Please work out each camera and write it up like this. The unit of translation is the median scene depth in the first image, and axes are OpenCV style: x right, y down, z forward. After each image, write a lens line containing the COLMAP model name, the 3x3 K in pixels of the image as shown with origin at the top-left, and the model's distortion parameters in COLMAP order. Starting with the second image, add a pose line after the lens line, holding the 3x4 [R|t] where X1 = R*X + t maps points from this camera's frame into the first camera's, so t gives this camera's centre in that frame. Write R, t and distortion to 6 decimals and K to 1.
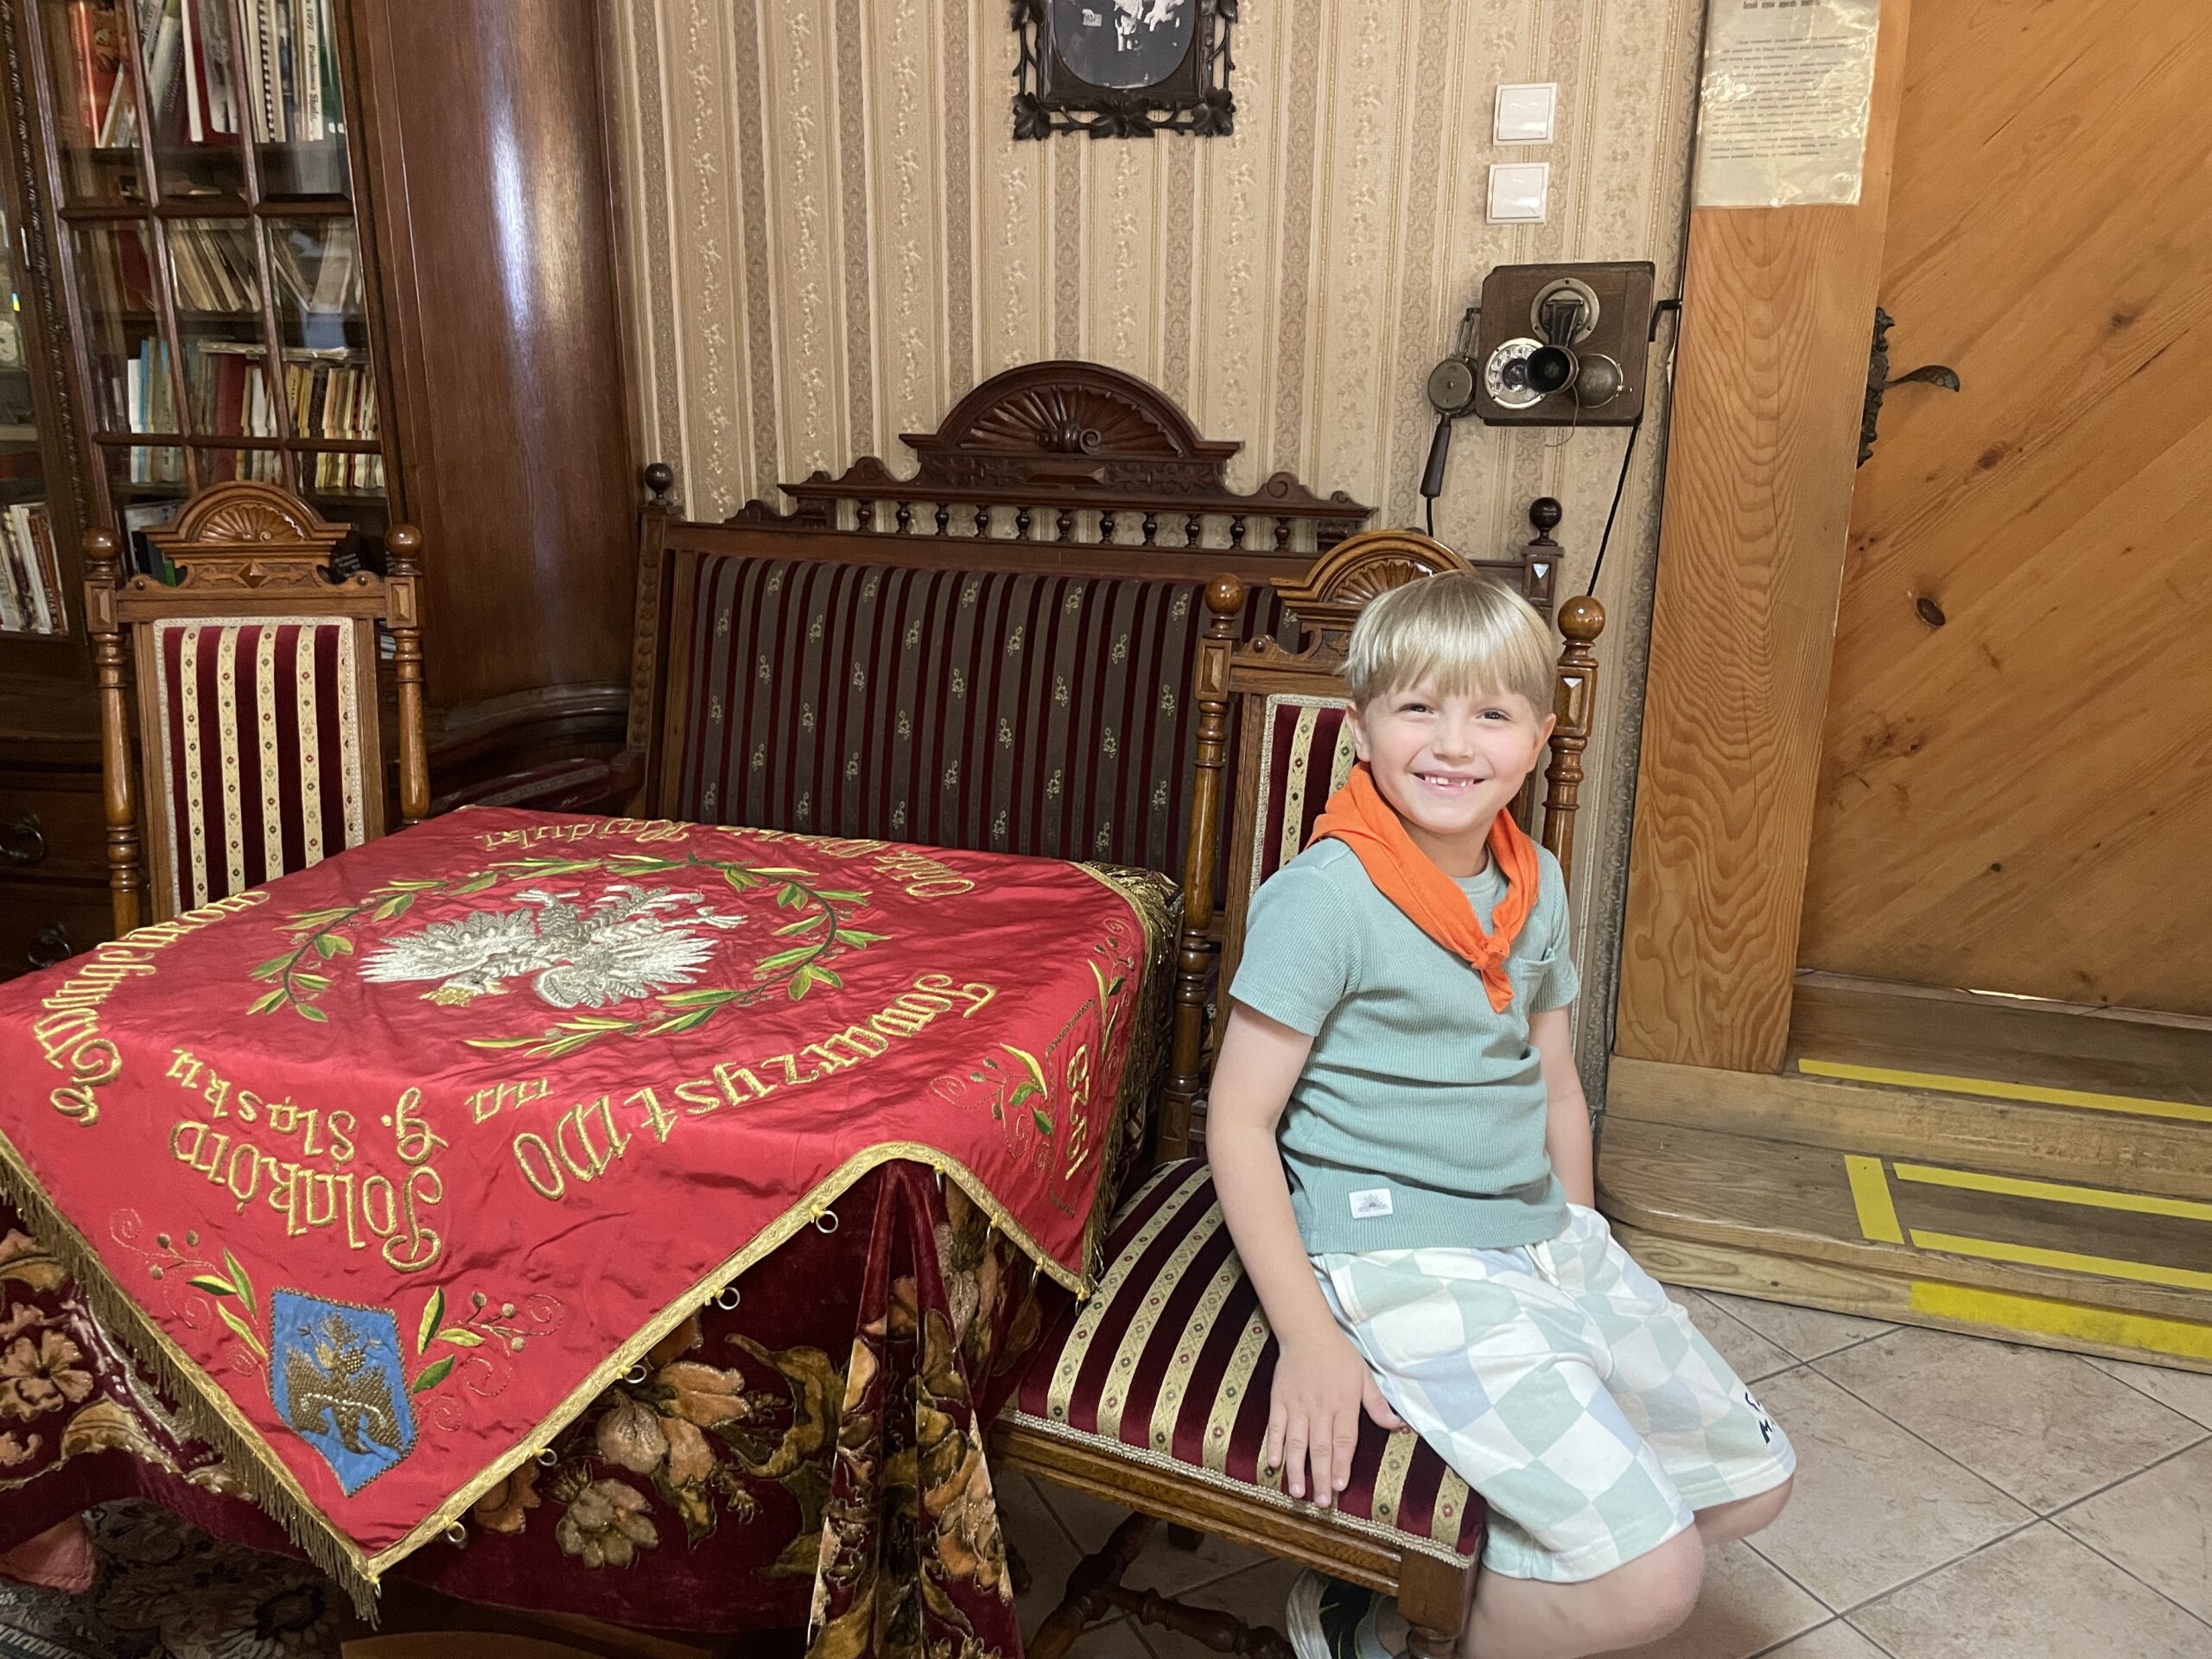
lens RADIAL K [[1692.7, 0, 1100.3], [0, 1692.7, 820.5], [0, 0, 1]] dist [0.077935, -0.104235]
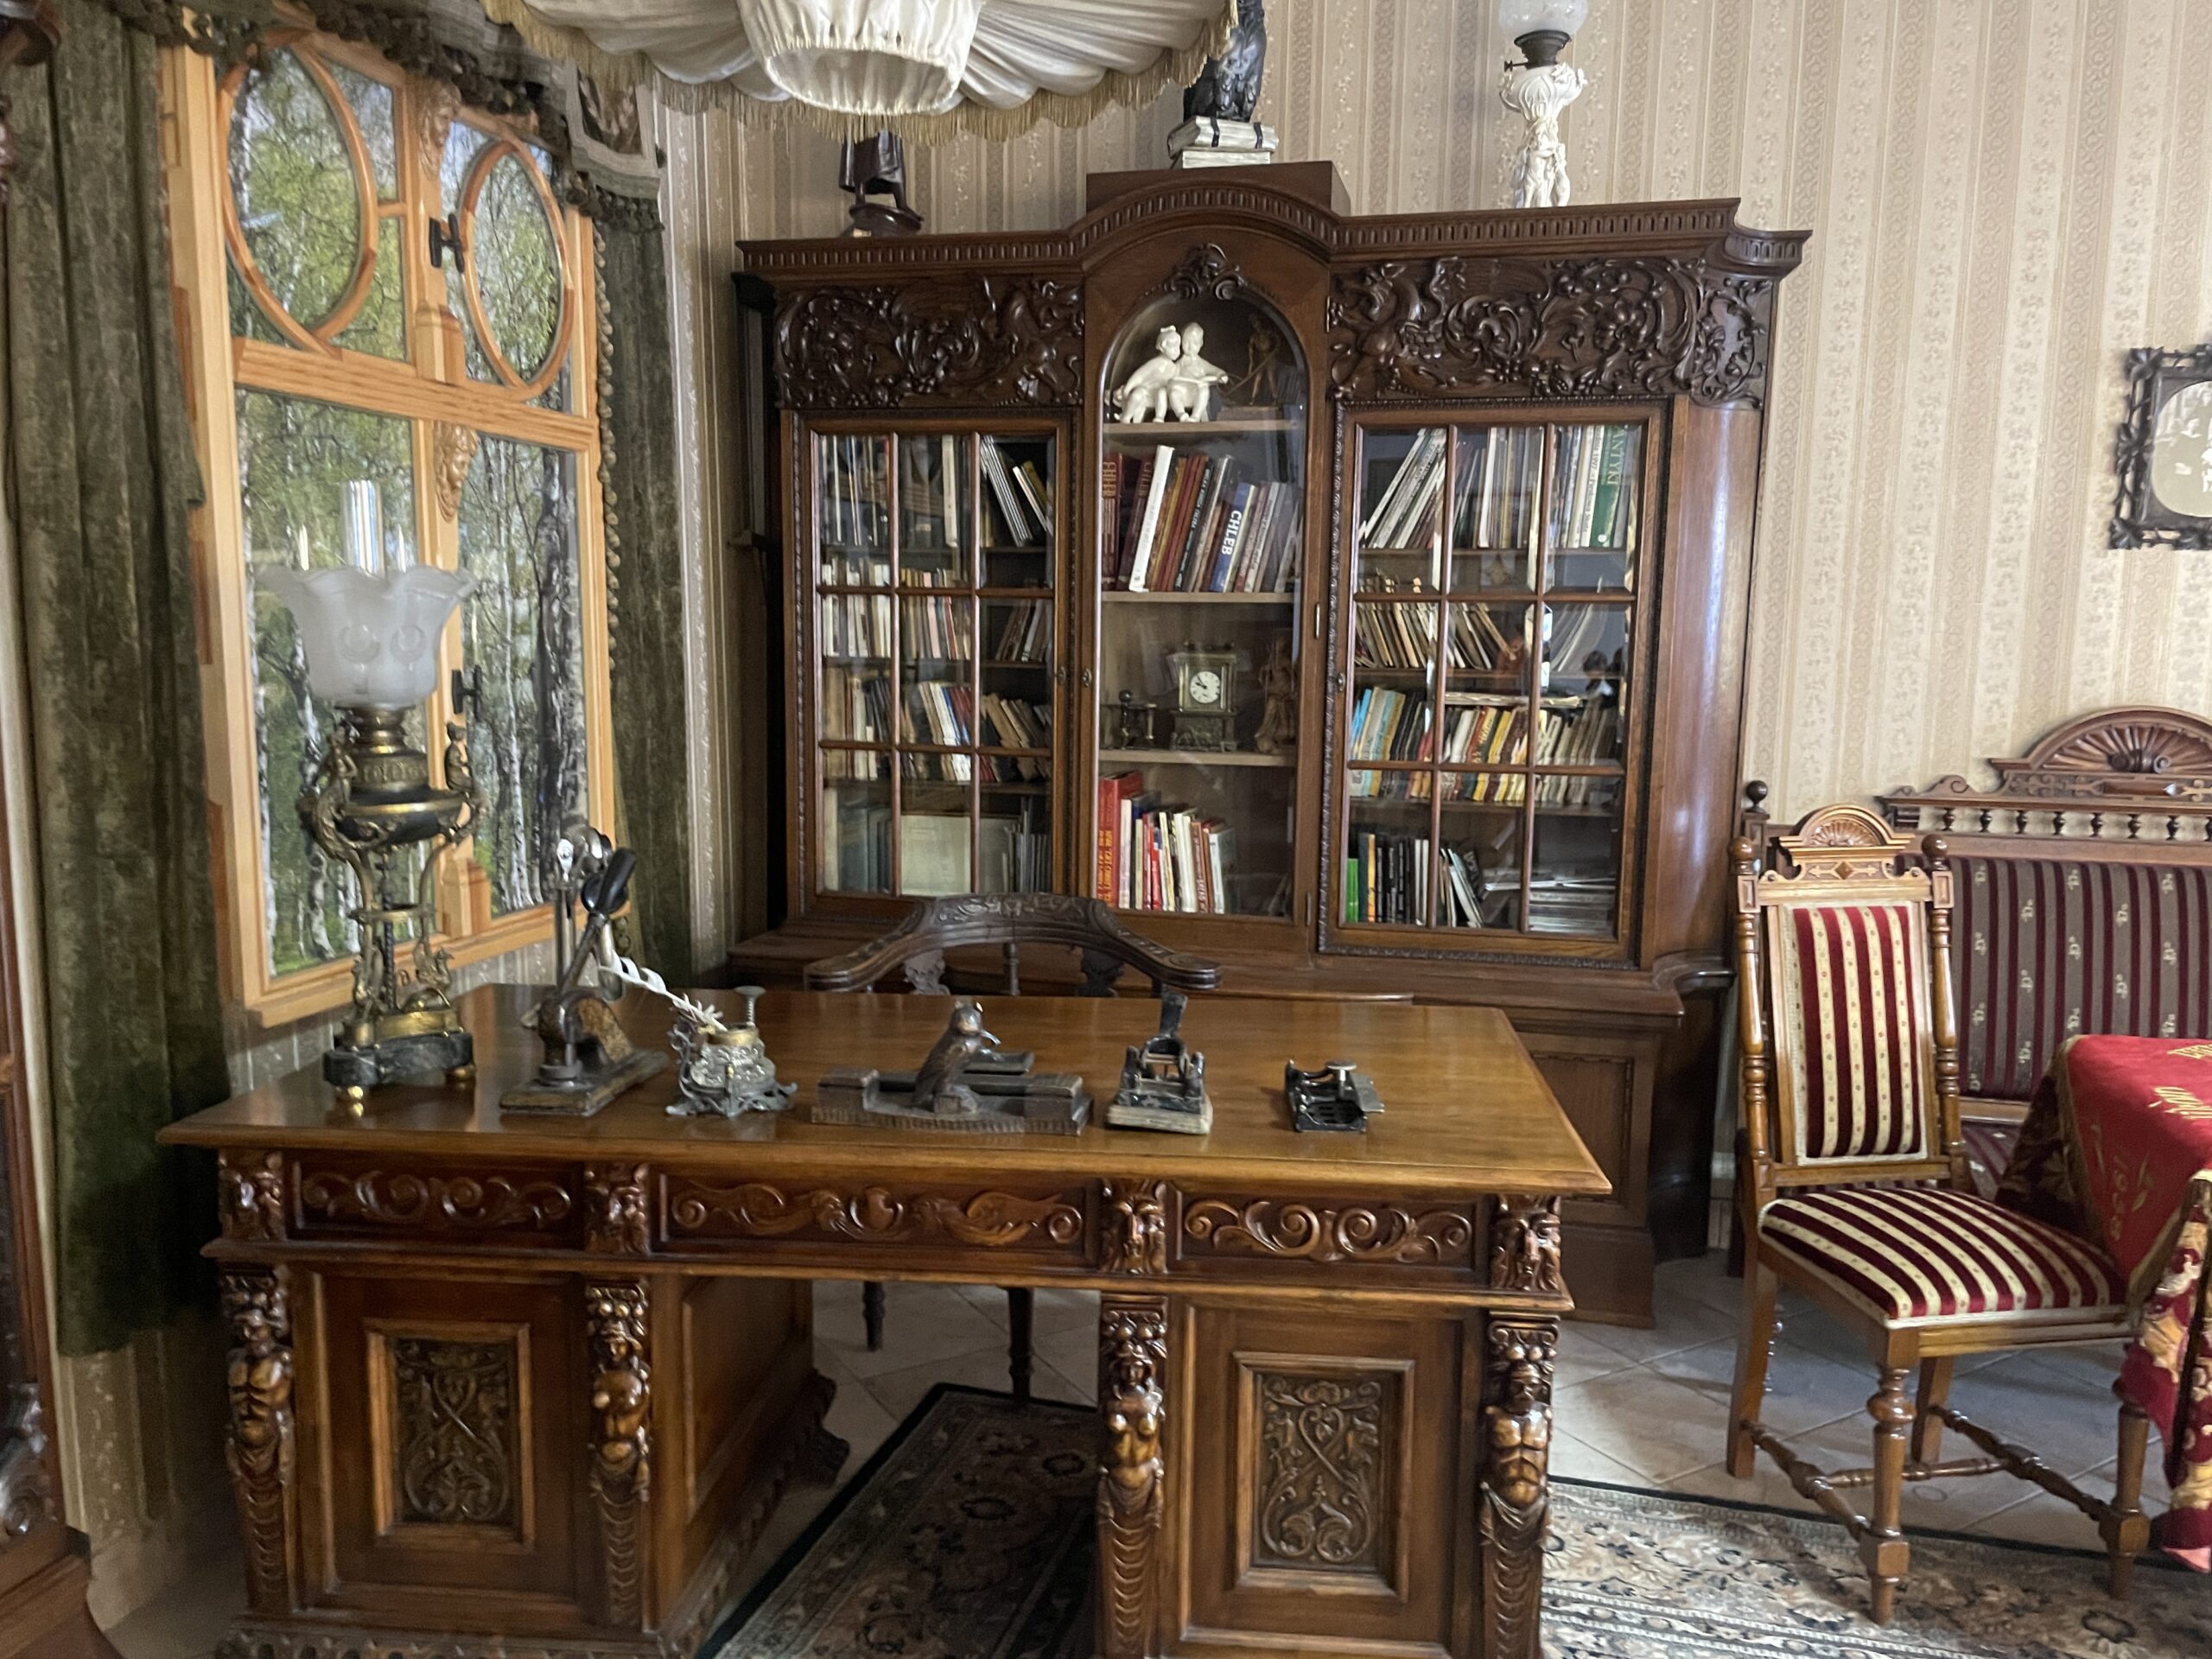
lens RADIAL K [[1692.7, 0, 1108.2], [0, 1692.7, 836.8], [0, 0, 1]] dist [0.077935, -0.104235]
pose [[0.997984, -0.002862, 0.063407, -1.004107], [0.012547, 0.988163, -0.152894, 0.028605], [-0.062219, 0.153381, 0.986206, -0.281967]]
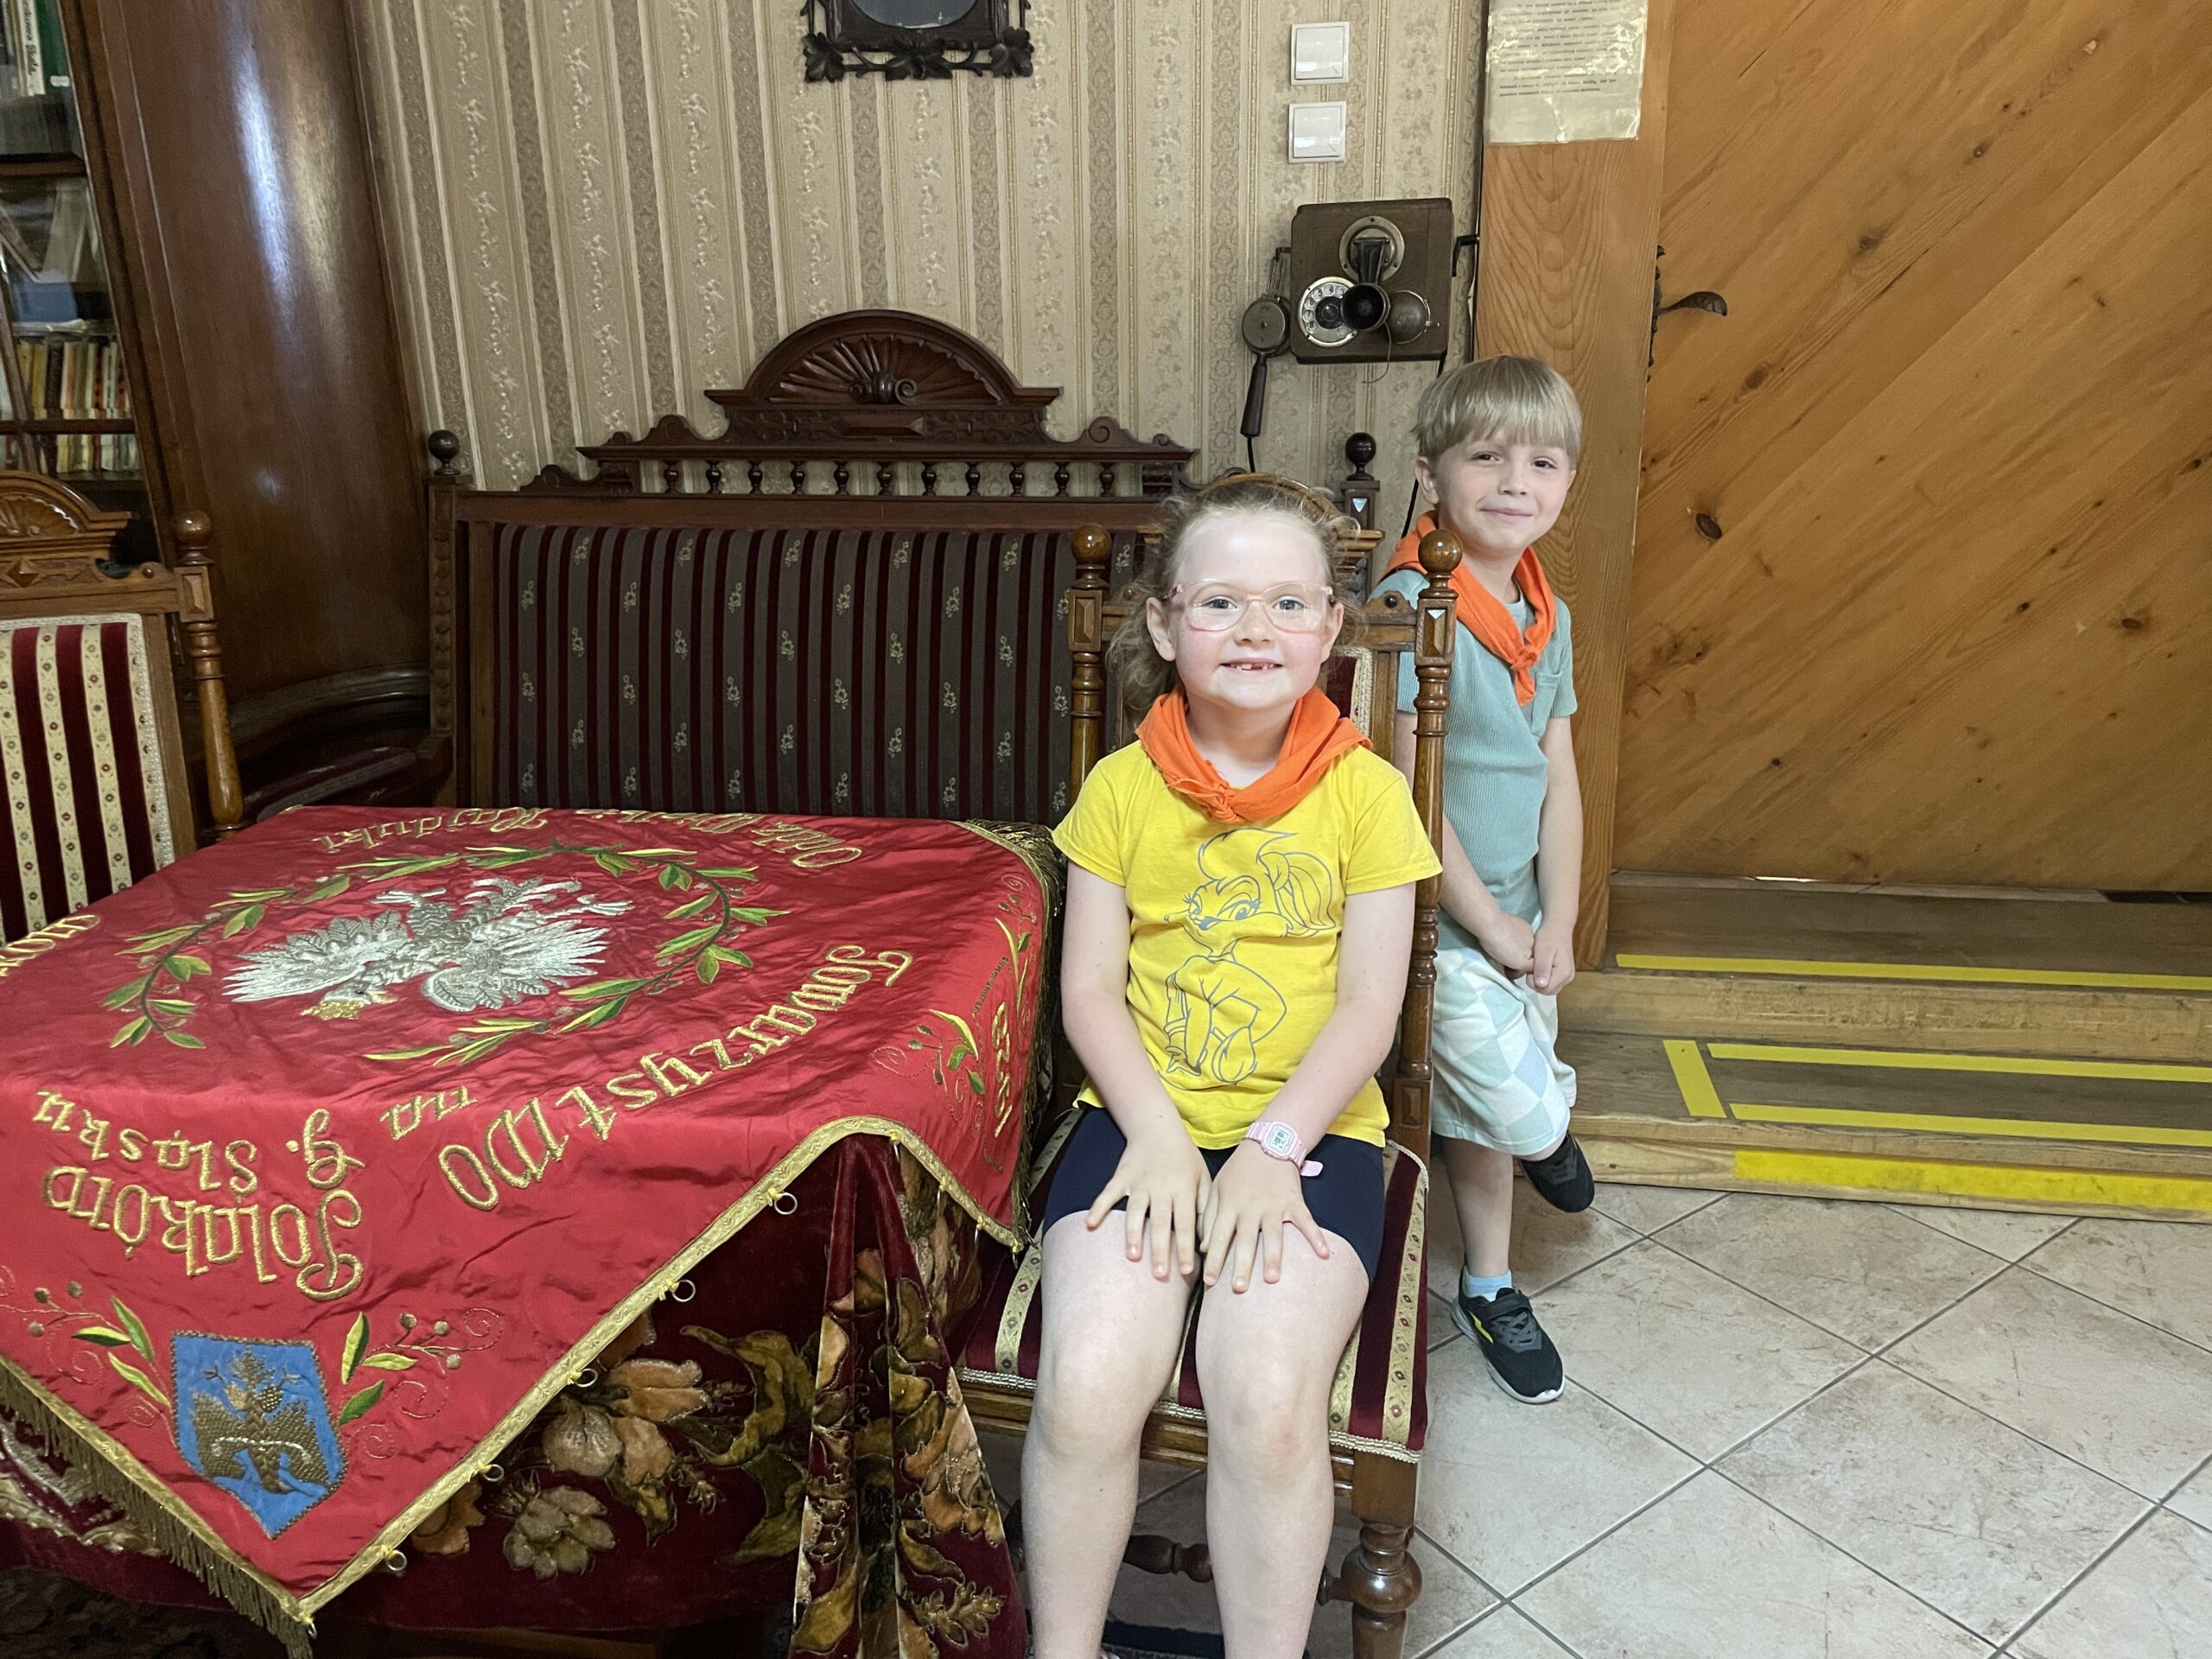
lens RADIAL K [[1692.7, 0, 1113.4], [0, 1692.7, 822.0], [0, 0, 1]] dist [0.077935, -0.104235]
pose [[0.987481, -0.071888, 0.140404, -0.048386], [0.067033, 0.996988, 0.039015, -0.005726], [-0.142786, -0.029115, 0.989325, -0.000164]]
